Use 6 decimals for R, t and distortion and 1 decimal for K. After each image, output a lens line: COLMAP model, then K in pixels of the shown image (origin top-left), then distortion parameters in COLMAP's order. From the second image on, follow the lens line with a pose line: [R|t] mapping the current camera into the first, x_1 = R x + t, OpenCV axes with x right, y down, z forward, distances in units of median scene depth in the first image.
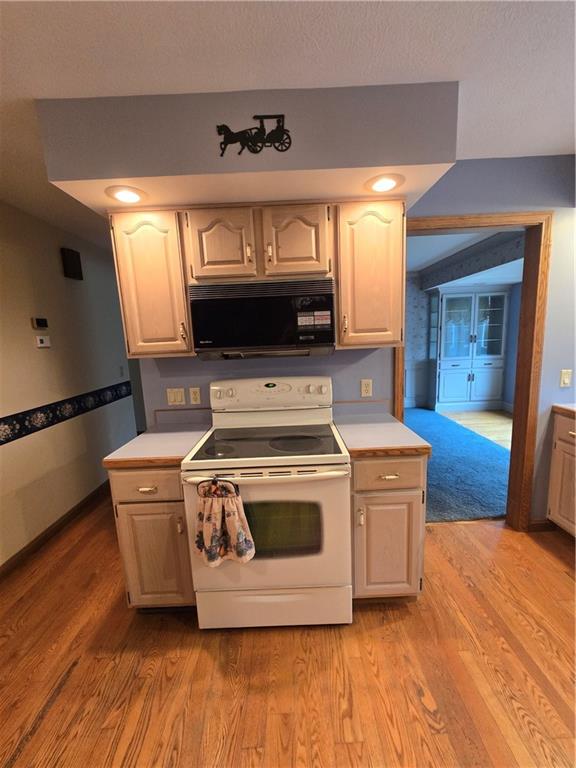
lens RADIAL K [[310.6, 0, 289.7], [0, 310.6, 383.2], [0, 0, 1]] dist [-0.017454, 0.000083]
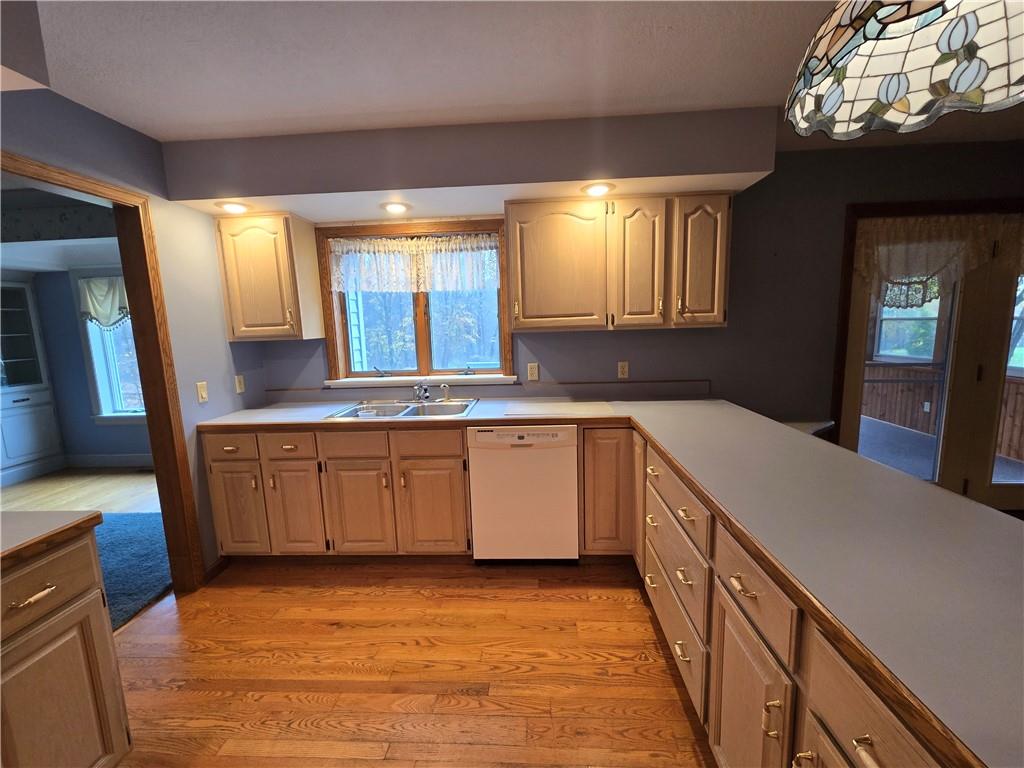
lens RADIAL K [[414.2, 0, 515.6], [0, 414.2, 381.3], [0, 0, 1]] dist [-0.017454, 0.000083]
pose [[0.057571, -0.106927, 0.992599, -0.224877], [0.183036, 0.978525, 0.094795, 0.007785], [-0.981419, 0.176224, 0.075907, 0.019469]]
